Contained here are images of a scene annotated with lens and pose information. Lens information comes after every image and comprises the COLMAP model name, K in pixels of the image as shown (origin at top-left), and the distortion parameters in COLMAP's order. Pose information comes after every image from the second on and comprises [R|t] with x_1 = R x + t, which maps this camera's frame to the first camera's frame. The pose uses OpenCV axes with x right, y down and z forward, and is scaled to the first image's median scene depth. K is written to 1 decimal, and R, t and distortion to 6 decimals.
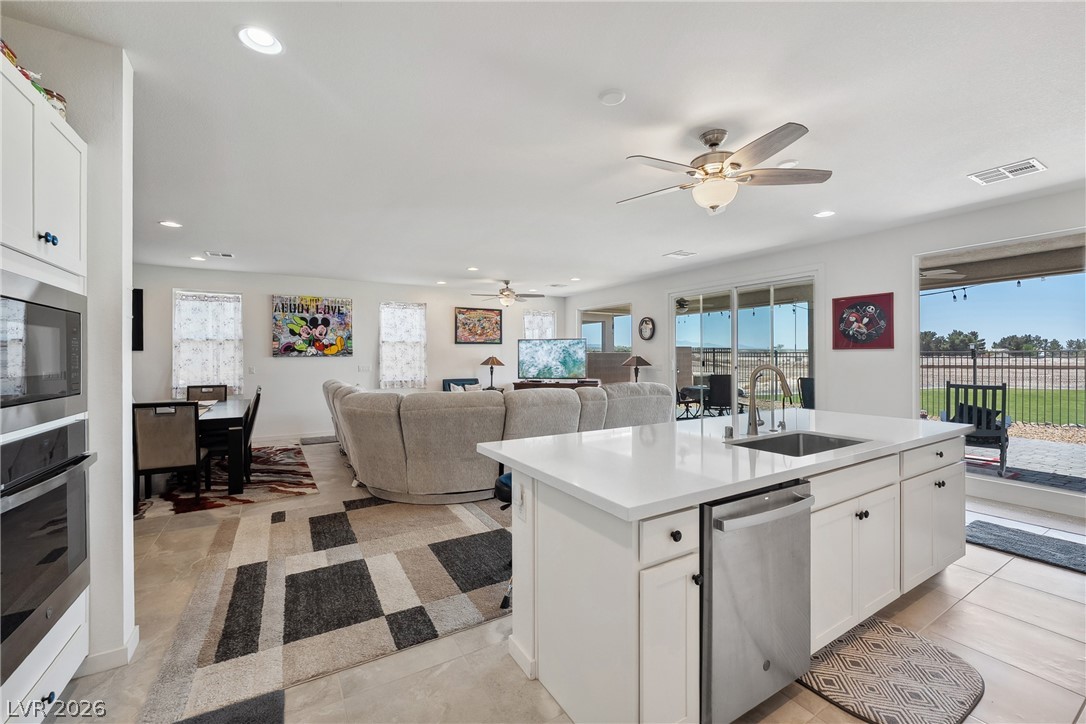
lens RADIAL K [[441.4, 0, 543.6], [0, 441.4, 354.7], [0, 0, 1]] dist [-0.000556, 0.000657]
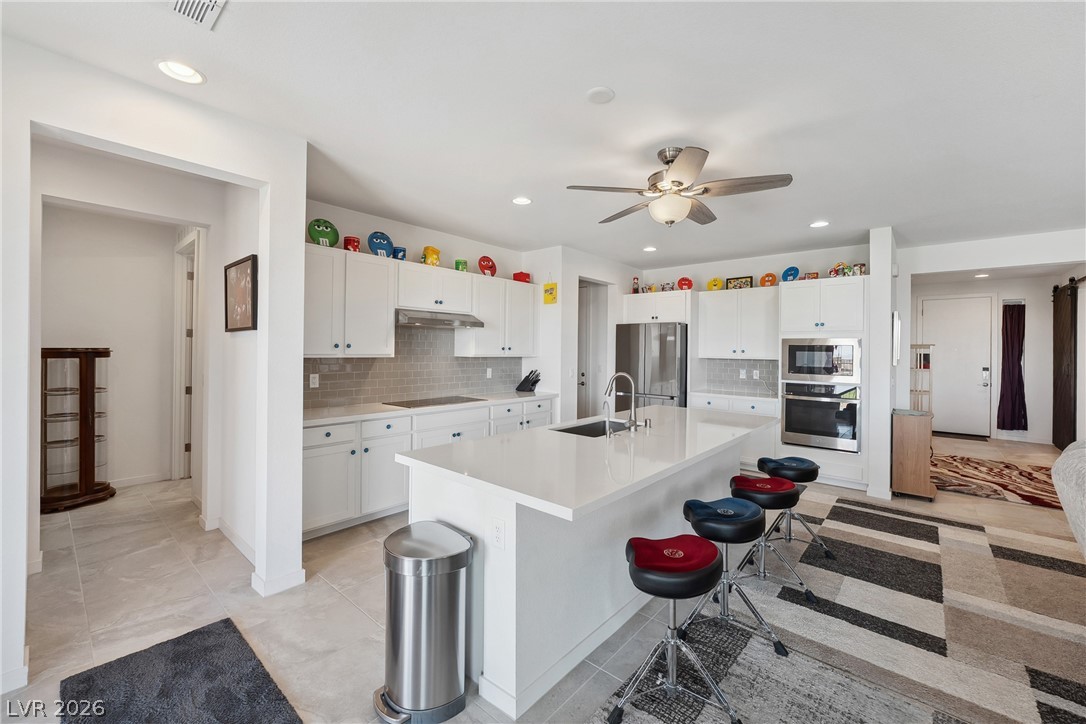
lens RADIAL K [[441.1, 0, 541.5], [0, 441.1, 348.8], [0, 0, 1]] dist [-0.012621, 0.000190]
pose [[-0.951888, -0.007095, -0.306363, 0.347212], [-0.006606, 0.999975, -0.002632, -0.012283], [0.306374, -0.000482, -0.951911, 0.666294]]
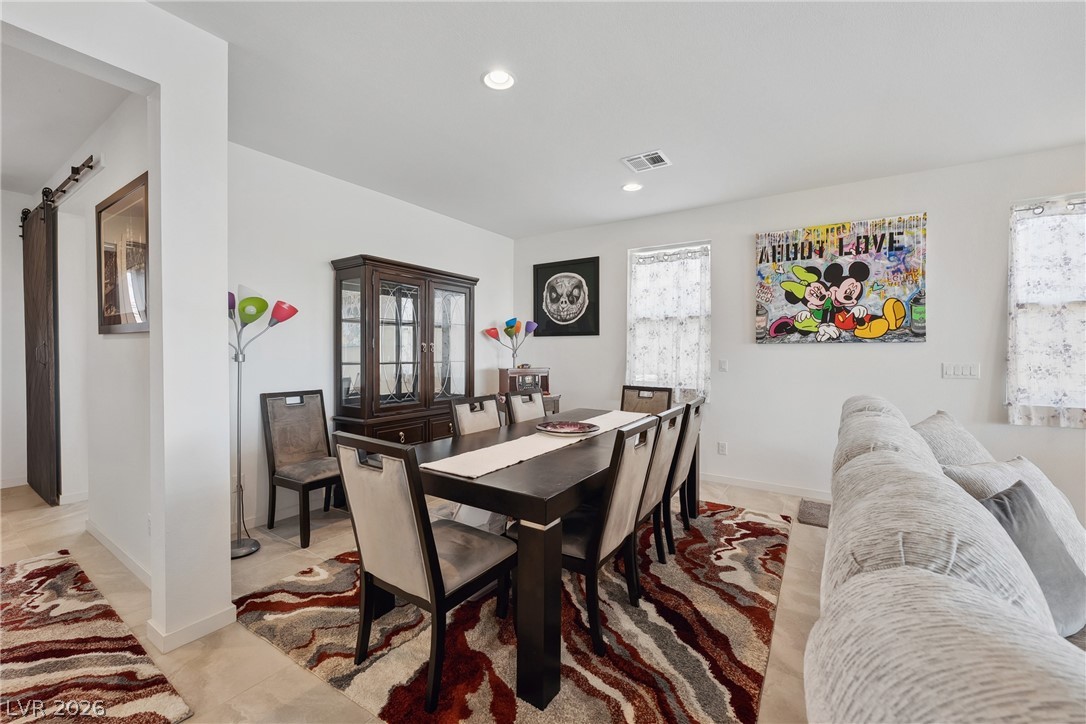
lens RADIAL K [[440.9, 0, 539.1], [0, 440.9, 355.0], [0, 0, 1]] dist [-0.009055, 0.000278]
pose [[0.422799, 0.016298, -0.906077, -0.204447], [-0.003597, 0.999861, 0.016307, 0.011022], [0.906216, -0.003636, 0.422799, 0.475511]]
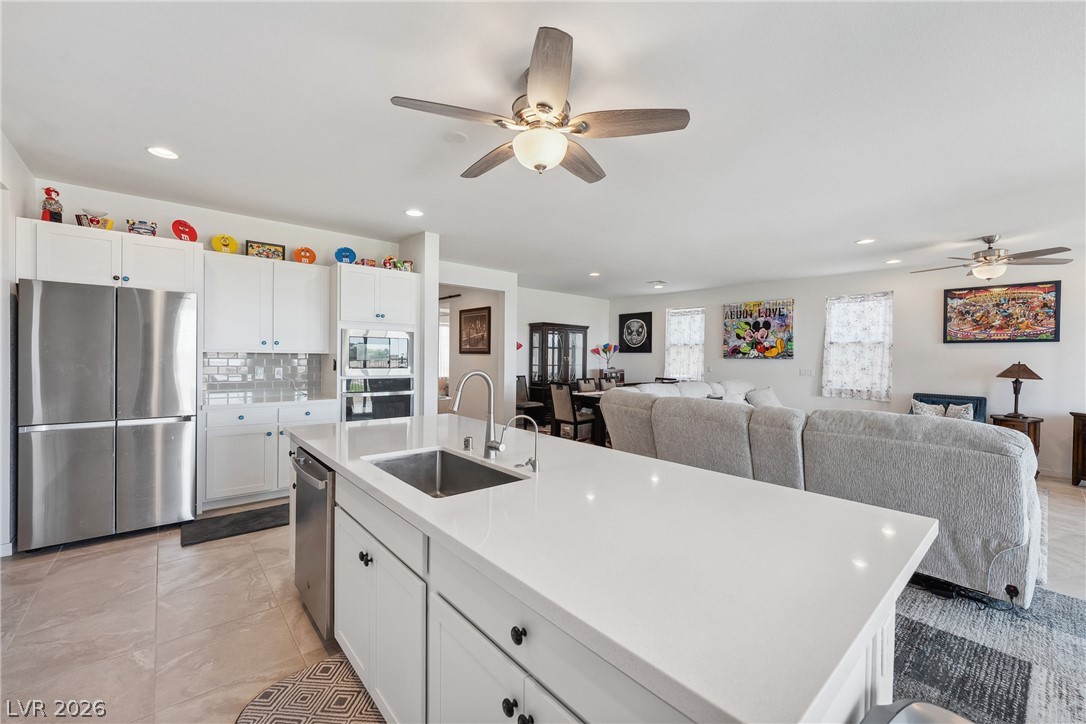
lens RADIAL K [[436.4, 0, 540.8], [0, 436.4, 360.5], [0, 0, 1]] dist [-0.014048, 0.004521]
pose [[0.175187, 0.017664, -0.984377, 0.400842], [-0.010712, 0.999814, 0.016035, -0.002377], [0.984477, 0.007736, 0.175343, 0.306555]]
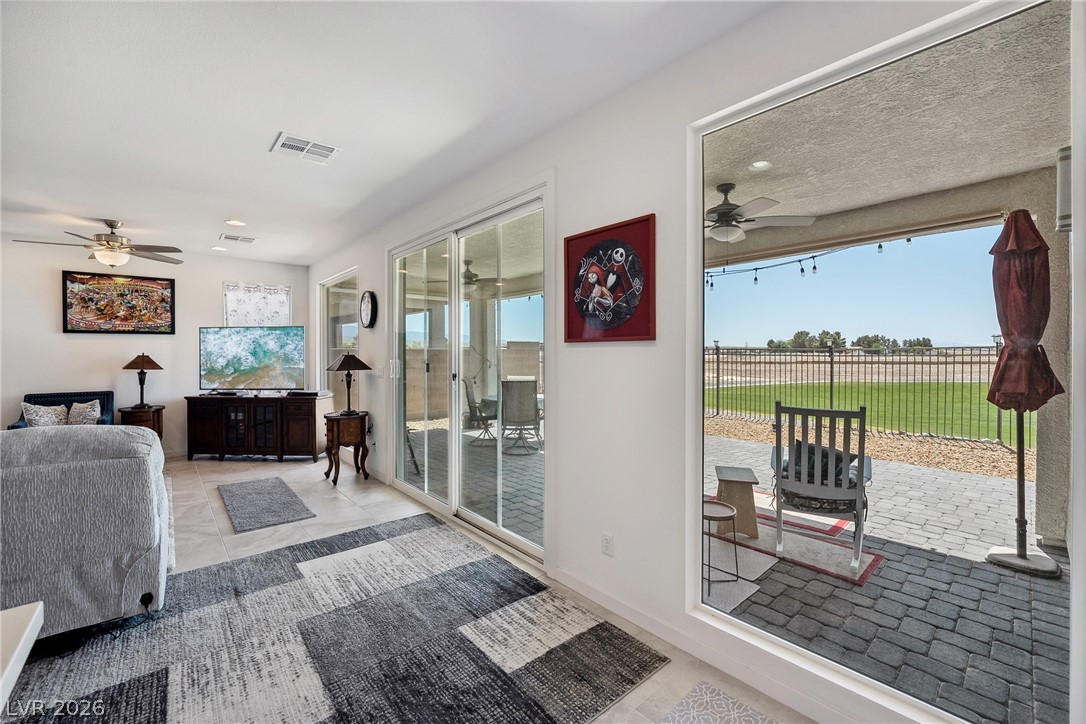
lens RADIAL K [[442.9, 0, 545.4], [0, 442.9, 354.3], [0, 0, 1]] dist [-0.014530, 0.000363]
pose [[0.982724, 0.000627, 0.185075, 0.368671], [-0.001982, 0.999973, 0.007139, -0.001832], [-0.185066, -0.007383, 0.982698, 0.356822]]
